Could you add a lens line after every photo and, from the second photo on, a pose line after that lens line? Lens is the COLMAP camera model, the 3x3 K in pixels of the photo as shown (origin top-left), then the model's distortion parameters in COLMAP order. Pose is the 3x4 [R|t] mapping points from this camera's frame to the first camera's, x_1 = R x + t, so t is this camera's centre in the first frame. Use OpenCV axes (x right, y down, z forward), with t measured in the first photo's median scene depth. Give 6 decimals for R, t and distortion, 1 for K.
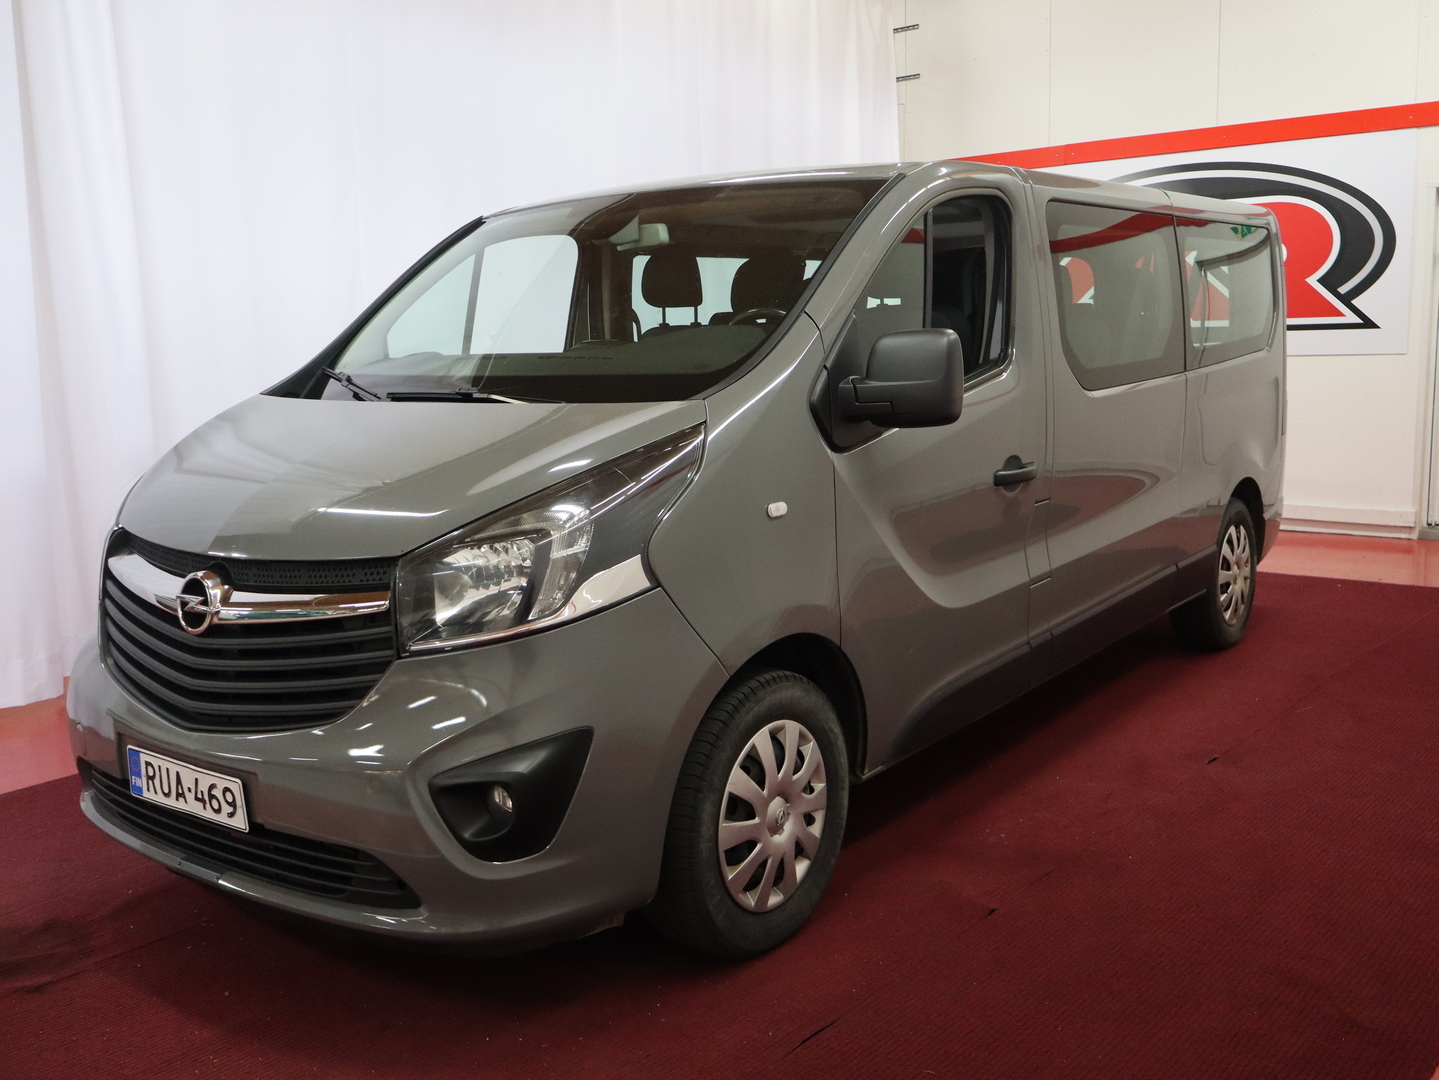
lens RADIAL K [[1327.2, 0, 700.0], [0, 1327.2, 532.9], [0, 0, 1]] dist [-0.001057, 0.005760]
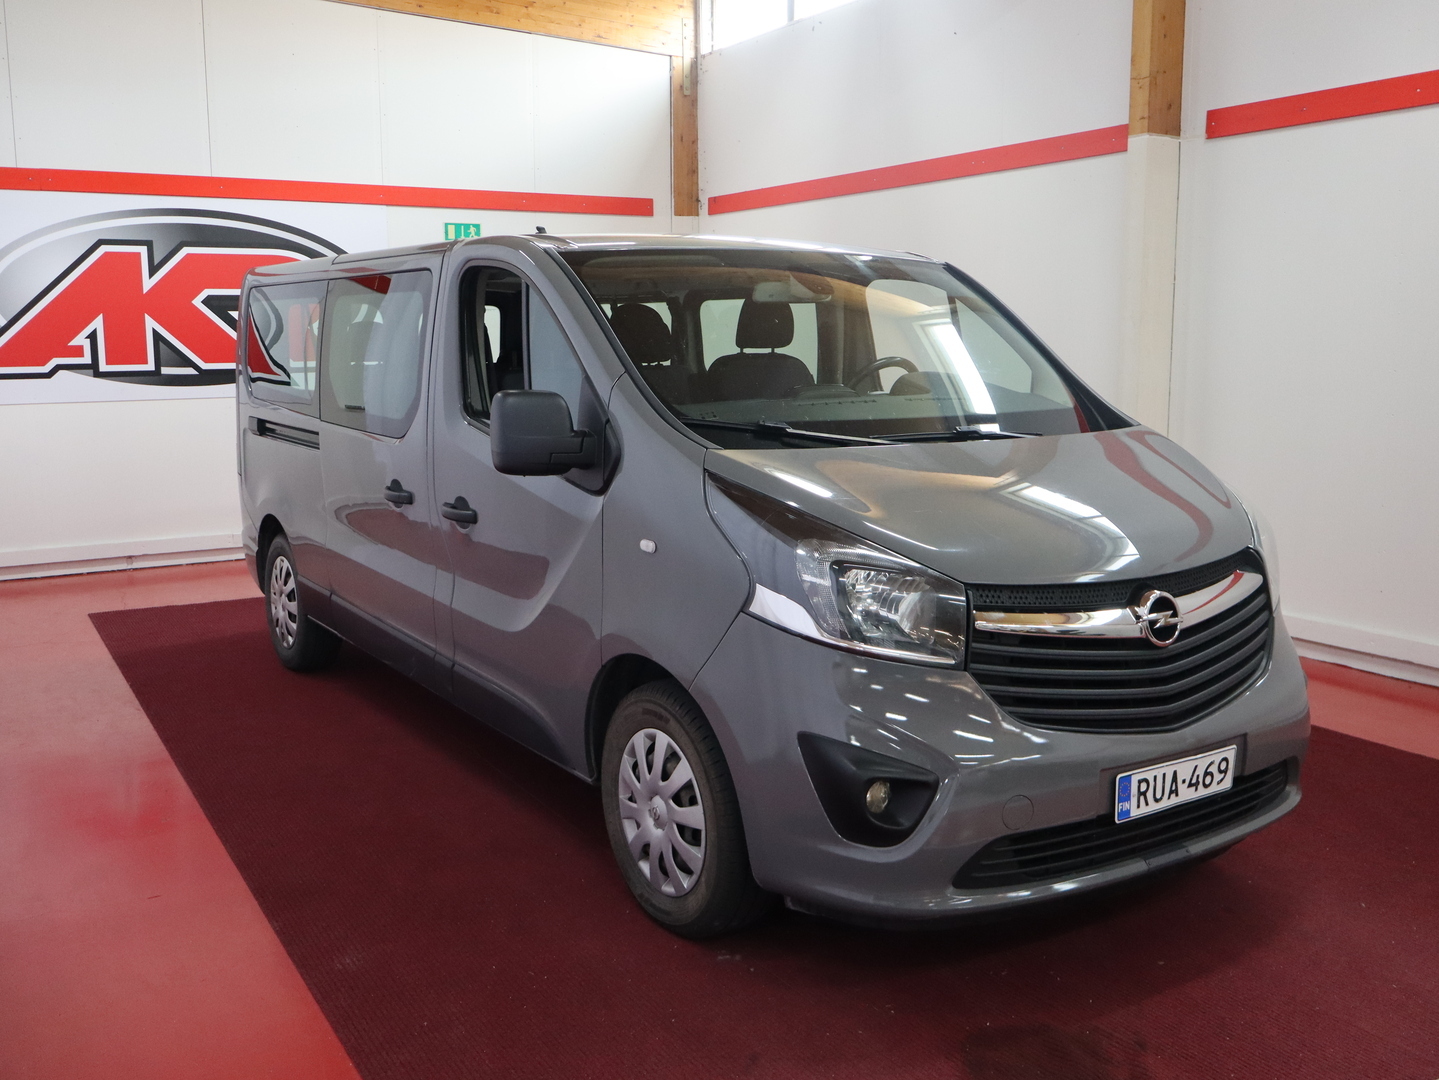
lens RADIAL K [[1343.9, 0, 719.5], [0, 1343.9, 540.0], [0, 0, 1]] dist [-0.015061, 0.003450]
pose [[0.339734, -0.110056, 0.934060, -1.572368], [0.133599, 0.988707, 0.067902, -0.141206], [-0.930984, 0.101721, 0.350601, 0.951332]]
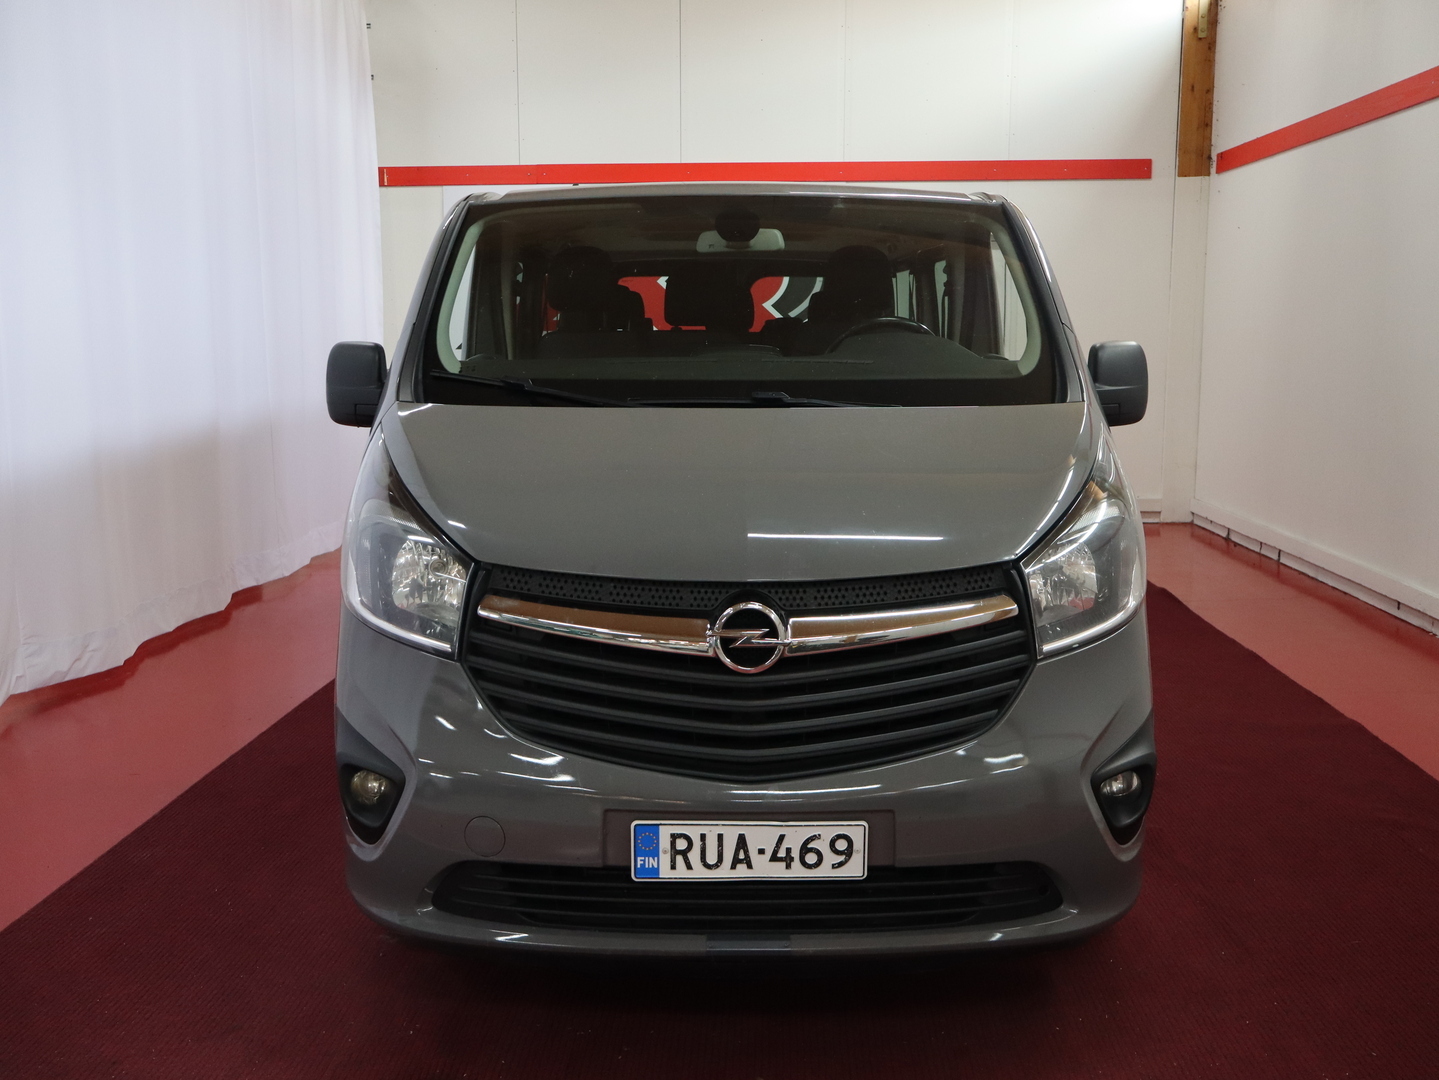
lens RADIAL K [[1343.9, 0, 719.5], [0, 1343.9, 540.0], [0, 0, 1]] dist [-0.015061, 0.003450]
pose [[0.795472, -0.064125, 0.602588, -0.927551], [0.067939, 0.997554, 0.016470, -0.026274], [-0.602170, 0.027838, 0.797883, 0.310933]]
